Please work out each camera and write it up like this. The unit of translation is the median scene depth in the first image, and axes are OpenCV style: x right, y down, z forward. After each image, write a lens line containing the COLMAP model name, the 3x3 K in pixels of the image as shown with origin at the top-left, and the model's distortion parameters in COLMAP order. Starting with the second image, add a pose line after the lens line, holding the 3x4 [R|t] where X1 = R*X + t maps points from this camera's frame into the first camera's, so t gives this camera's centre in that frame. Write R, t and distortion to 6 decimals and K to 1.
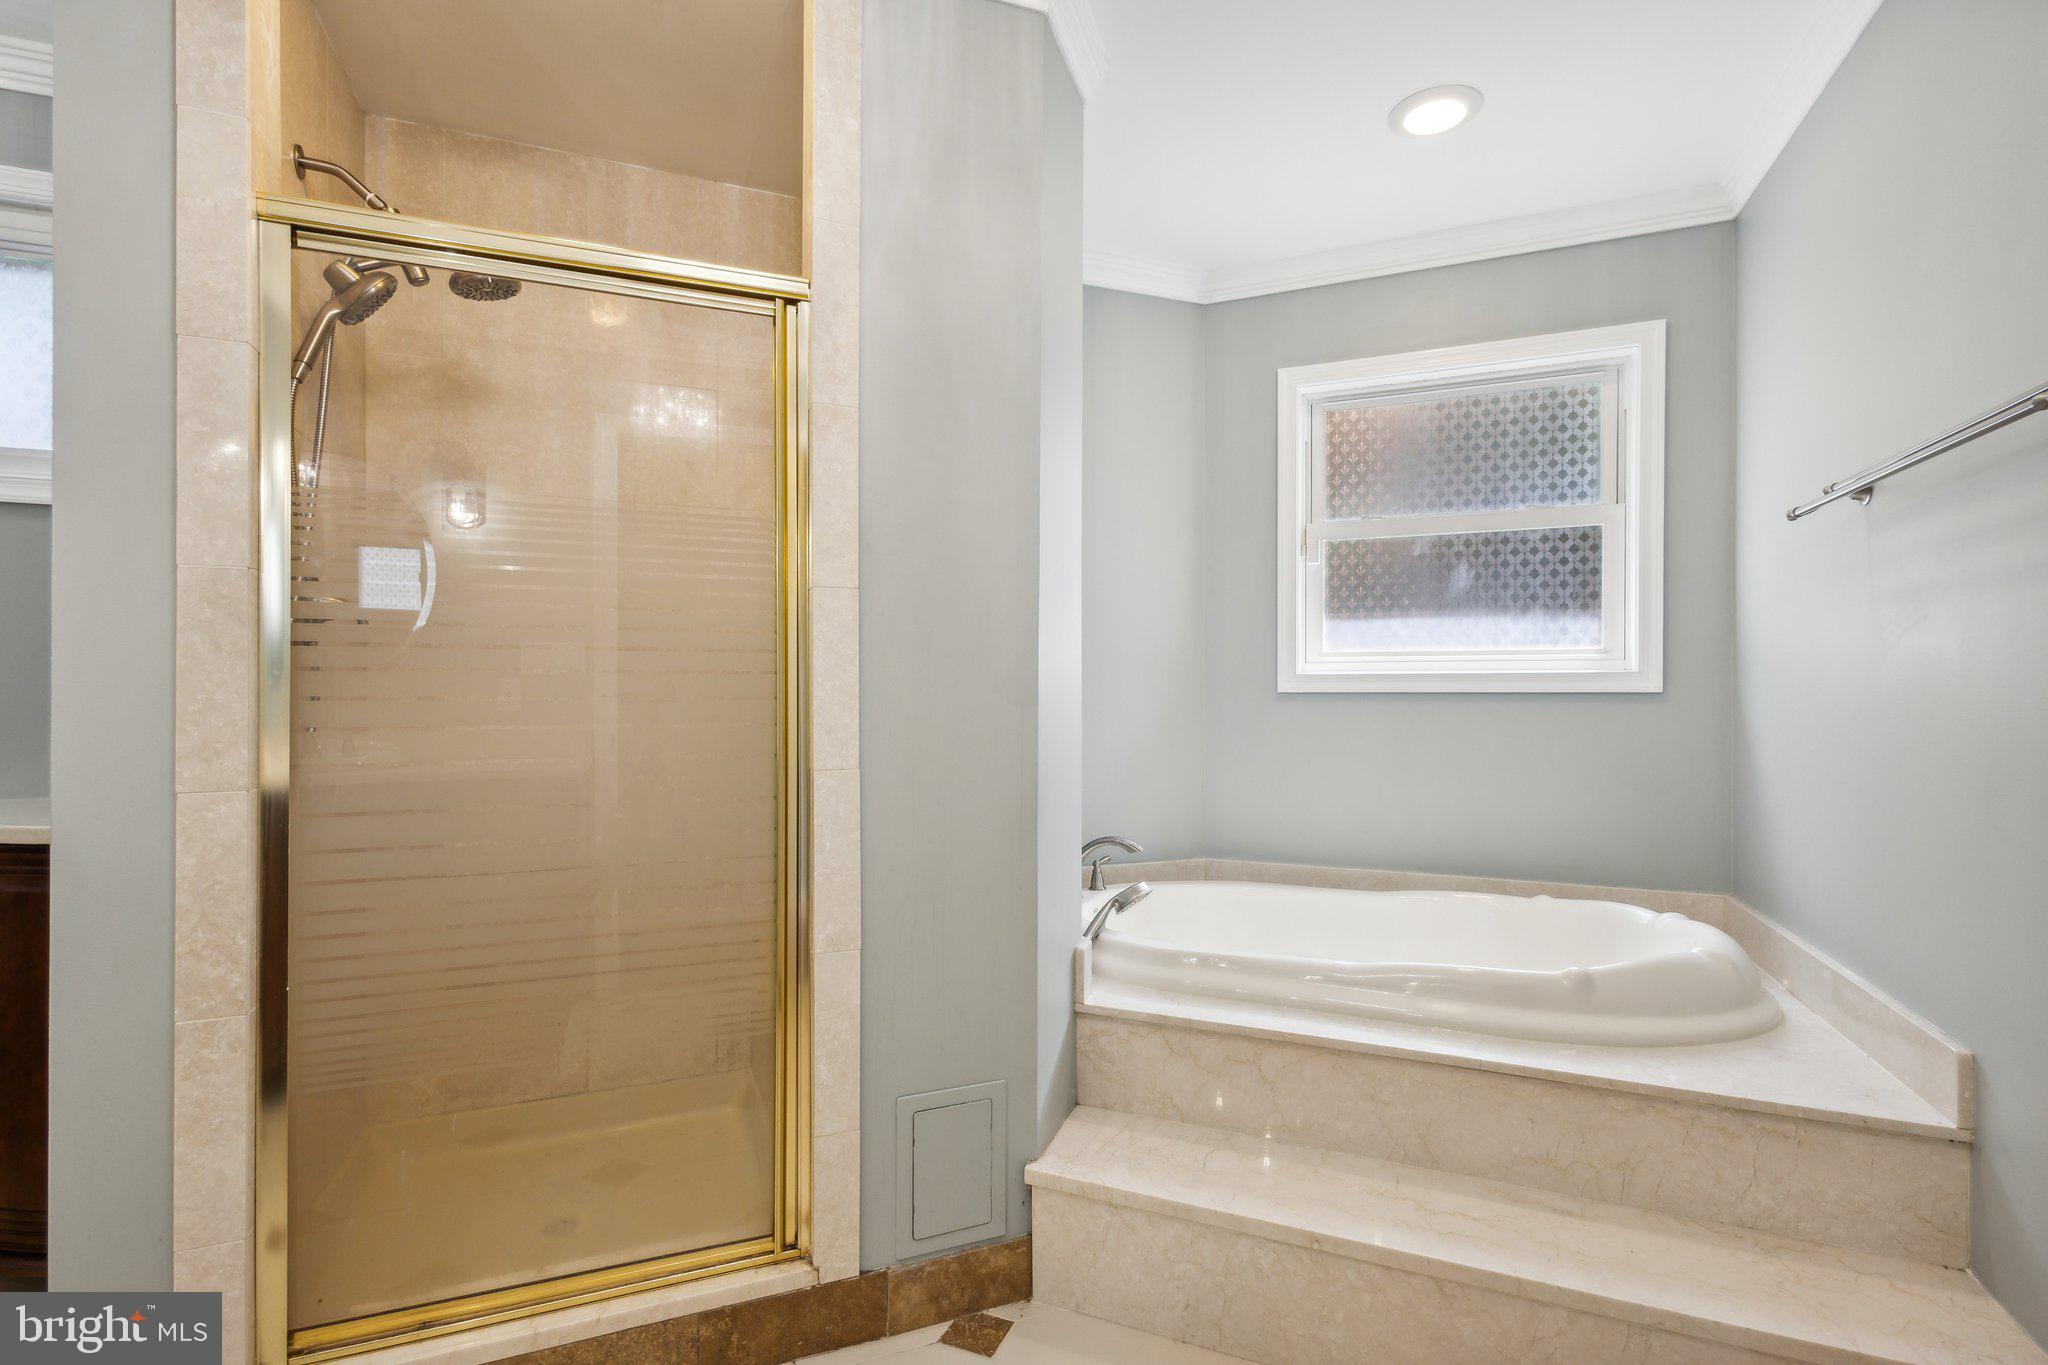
lens RADIAL K [[962.4, 0, 1004.3], [0, 962.4, 682.6], [0, 0, 1]] dist [0.004958, 0.000467]
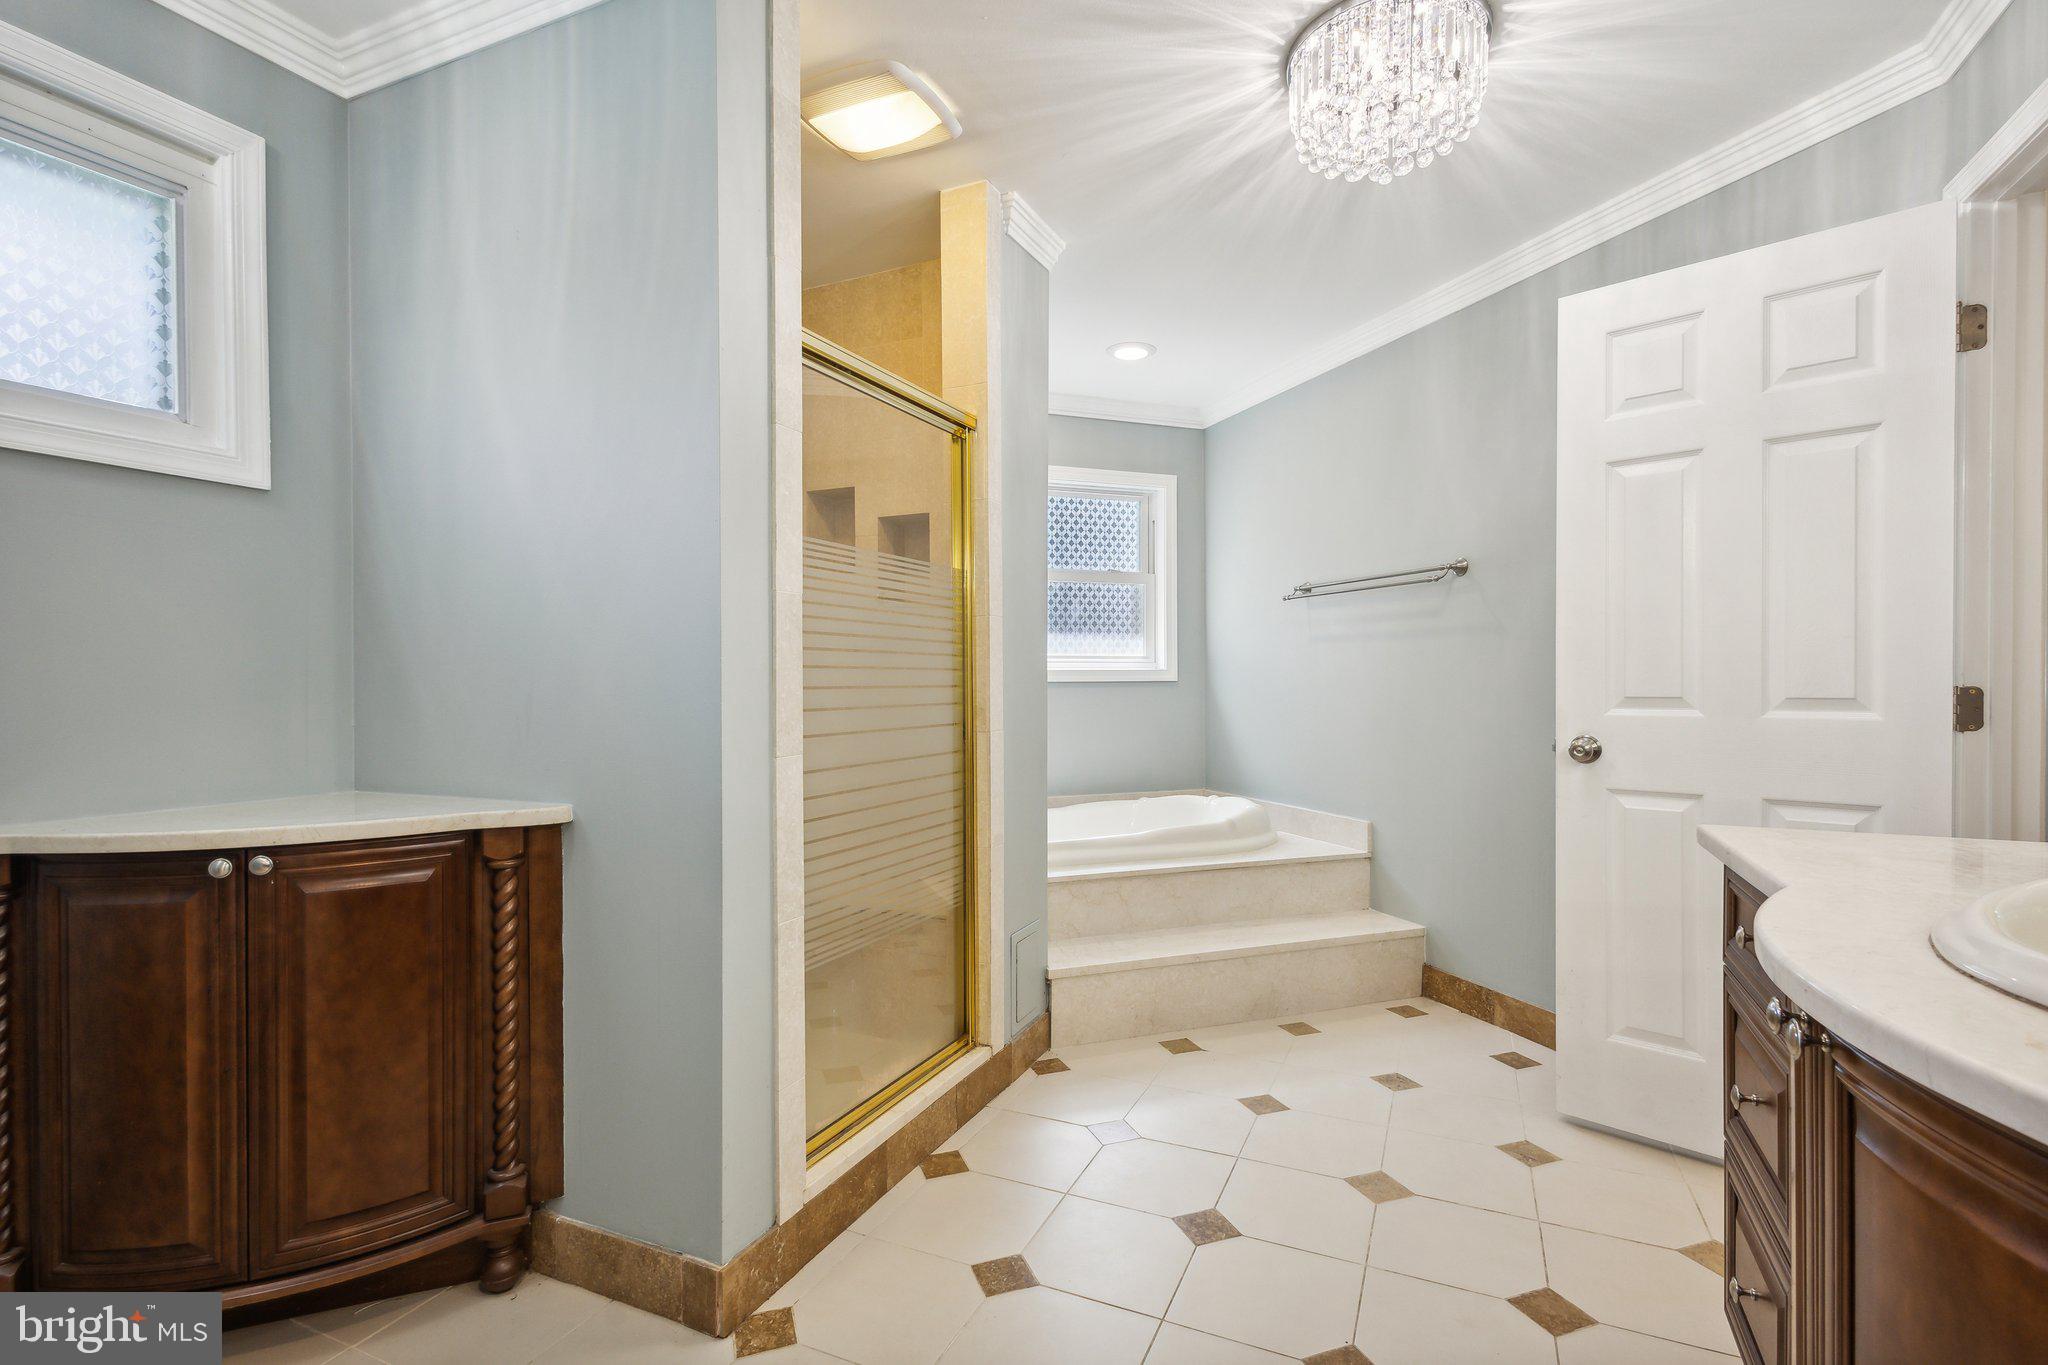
lens RADIAL K [[962.4, 0, 1004.3], [0, 962.4, 682.6], [0, 0, 1]] dist [0.004958, 0.000467]
pose [[0.735433, -0.006605, 0.677565, -1.150225], [0.003852, 0.999977, 0.005566, 0.001609], [-0.677586, -0.001484, 0.735442, -0.162391]]
